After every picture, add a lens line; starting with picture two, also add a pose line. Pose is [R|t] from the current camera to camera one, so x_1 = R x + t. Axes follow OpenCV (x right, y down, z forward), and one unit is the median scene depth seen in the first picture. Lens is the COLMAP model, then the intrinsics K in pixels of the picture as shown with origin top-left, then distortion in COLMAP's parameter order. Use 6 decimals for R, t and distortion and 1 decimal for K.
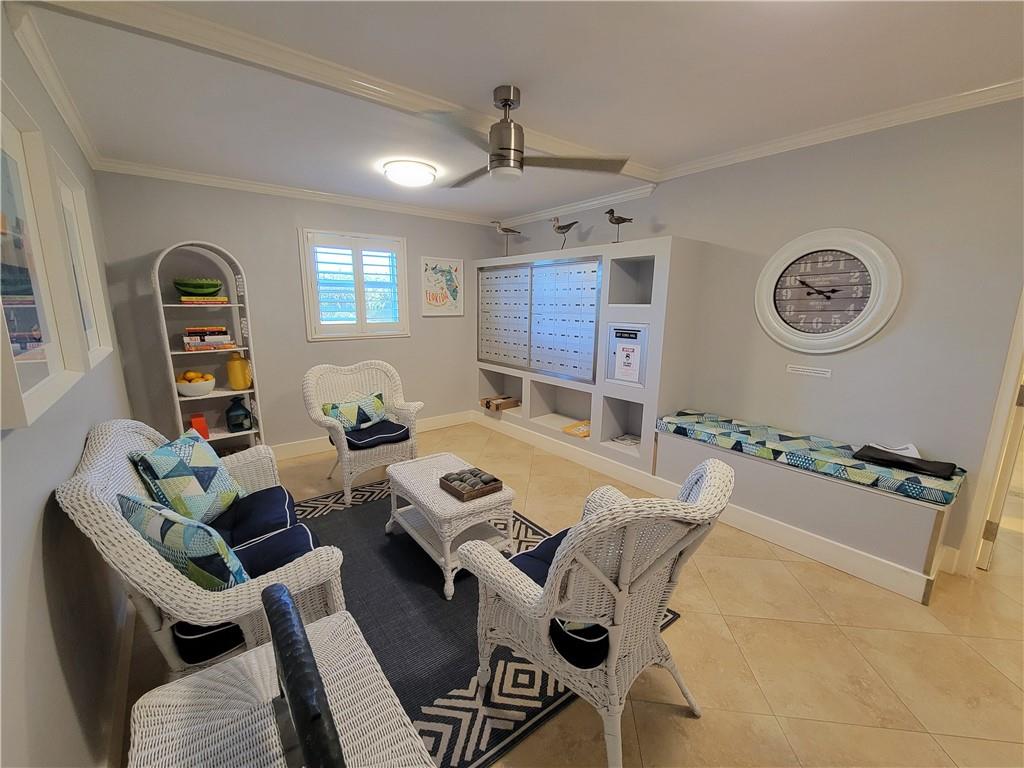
lens RADIAL K [[420.7, 0, 508.8], [0, 420.7, 382.3], [0, 0, 1]] dist [0.002702, -0.003514]
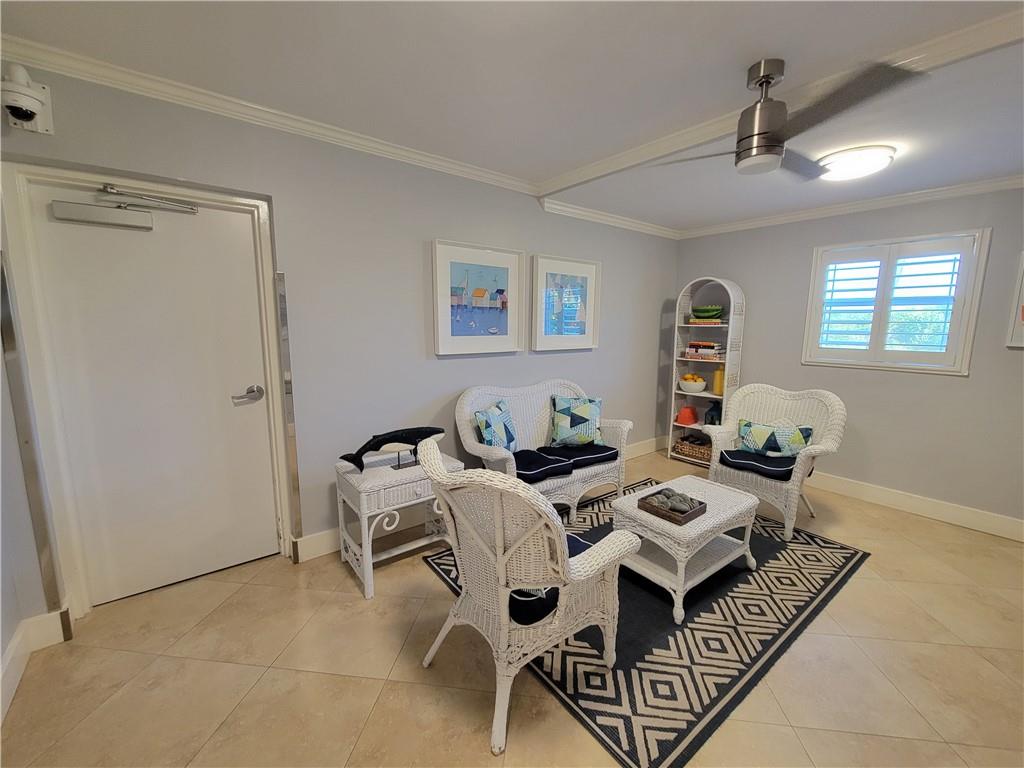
lens RADIAL K [[420.7, 0, 509.6], [0, 420.7, 386.1], [0, 0, 1]] dist [0.002702, -0.003514]
pose [[-0.007759, 0.143912, -0.989560, 0.593341], [-0.196007, 0.970174, 0.142630, -0.065485], [0.980572, 0.195067, 0.020680, 0.401679]]
